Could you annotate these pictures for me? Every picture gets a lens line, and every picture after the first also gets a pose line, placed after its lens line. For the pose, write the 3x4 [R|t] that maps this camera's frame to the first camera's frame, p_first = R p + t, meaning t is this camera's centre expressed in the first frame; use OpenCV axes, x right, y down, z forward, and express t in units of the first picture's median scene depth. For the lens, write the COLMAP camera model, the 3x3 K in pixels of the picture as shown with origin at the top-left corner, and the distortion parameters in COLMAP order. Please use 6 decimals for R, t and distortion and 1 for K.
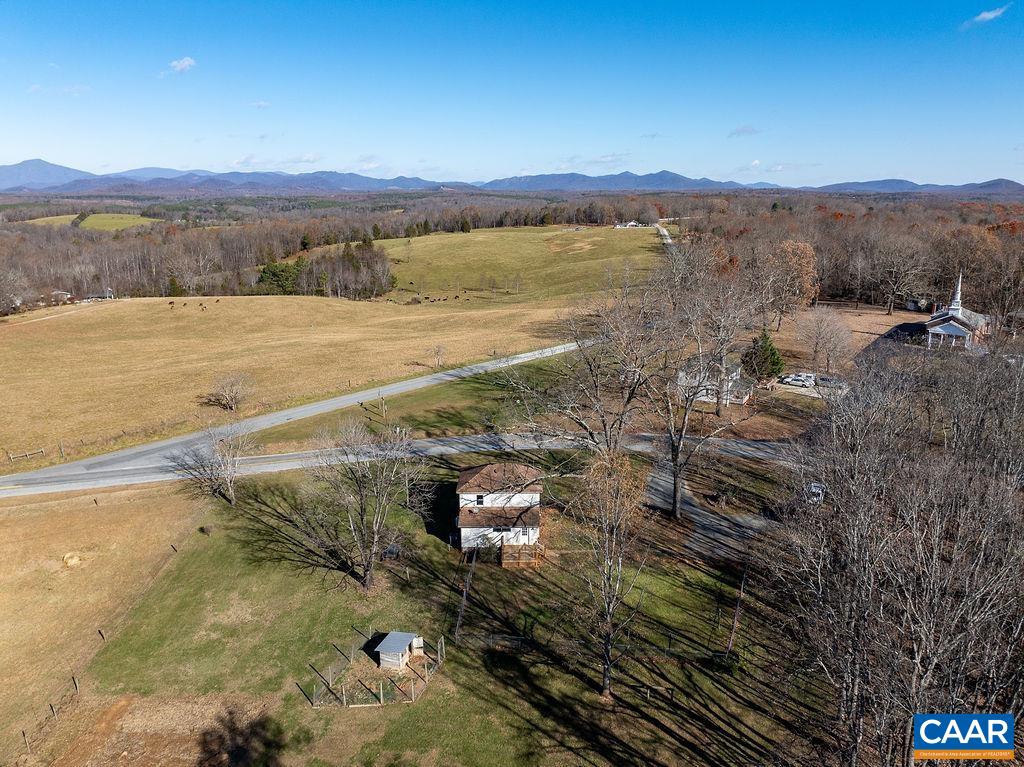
lens RADIAL K [[729.2, 0, 510.2], [0, 729.2, 384.6], [0, 0, 1]] dist [-0.039487, 0.007676]
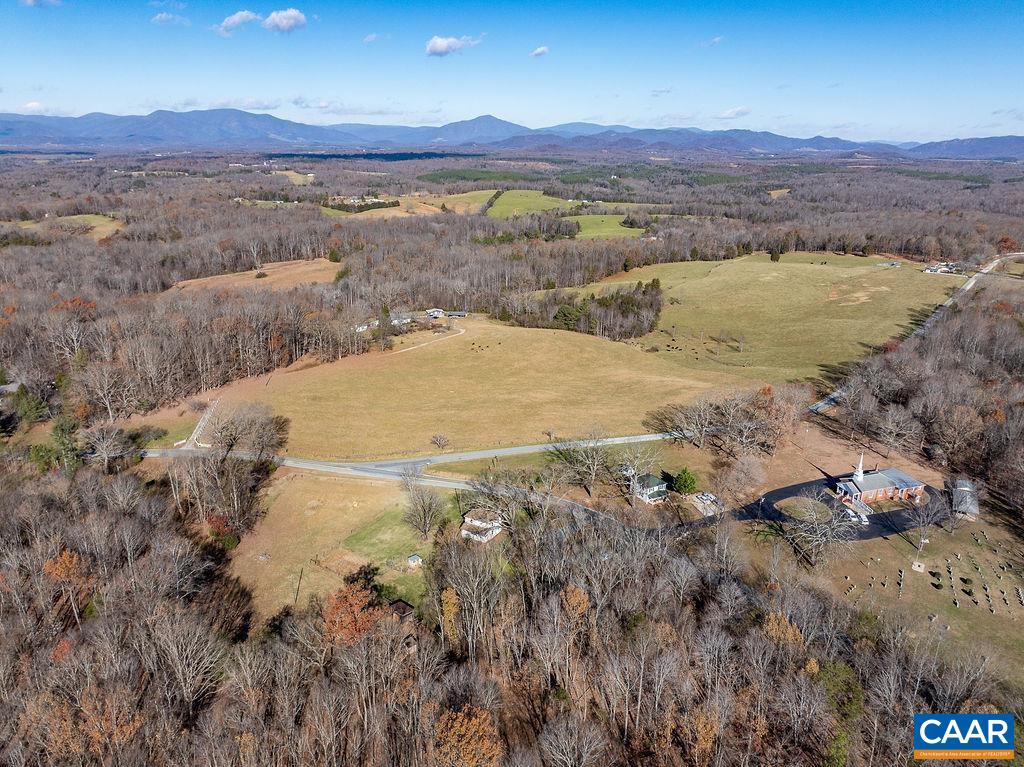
lens RADIAL K [[729.2, 0, 512.4], [0, 729.2, 383.4], [0, 0, 1]] dist [-0.039487, 0.007676]
pose [[0.859665, 0.173134, -0.480625, 1.313888], [-0.143918, 0.984791, 0.097331, -0.638932], [0.490166, -0.014501, 0.871508, -1.300236]]
